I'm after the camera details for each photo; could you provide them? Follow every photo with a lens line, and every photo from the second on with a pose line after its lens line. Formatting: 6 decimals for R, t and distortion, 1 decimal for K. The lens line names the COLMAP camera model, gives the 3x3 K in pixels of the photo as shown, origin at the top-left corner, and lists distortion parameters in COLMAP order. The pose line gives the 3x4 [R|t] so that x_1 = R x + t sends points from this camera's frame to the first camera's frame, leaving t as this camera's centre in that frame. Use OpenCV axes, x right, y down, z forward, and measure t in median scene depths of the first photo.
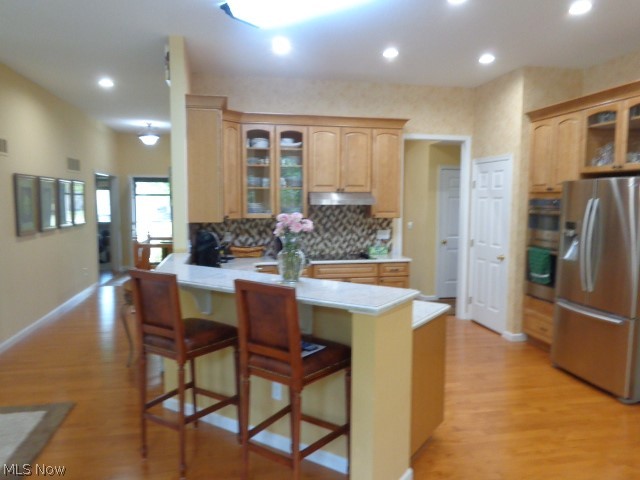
lens RADIAL K [[490.0, 0, 318.9], [0, 490.0, 238.8], [0, 0, 1]] dist [0.002892, 0.006705]
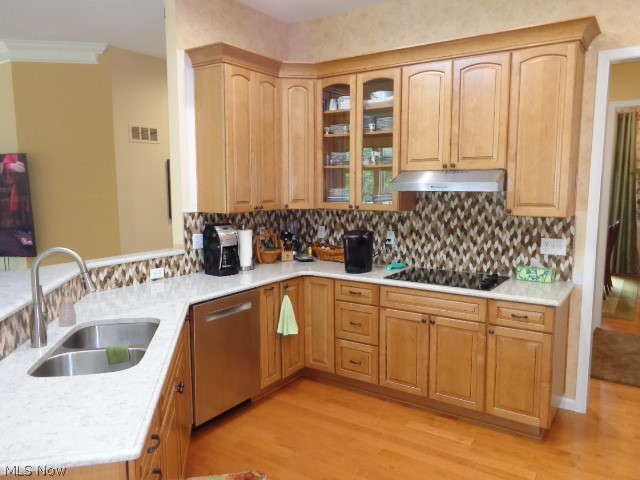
lens RADIAL K [[490.0, 0, 318.1], [0, 490.0, 236.4], [0, 0, 1]] dist [0.002892, 0.006705]
pose [[0.697891, 0.072876, -0.712486, 0.343660], [-0.054822, 0.997327, 0.048312, -0.032692], [0.714103, 0.005343, 0.700021, 0.442876]]
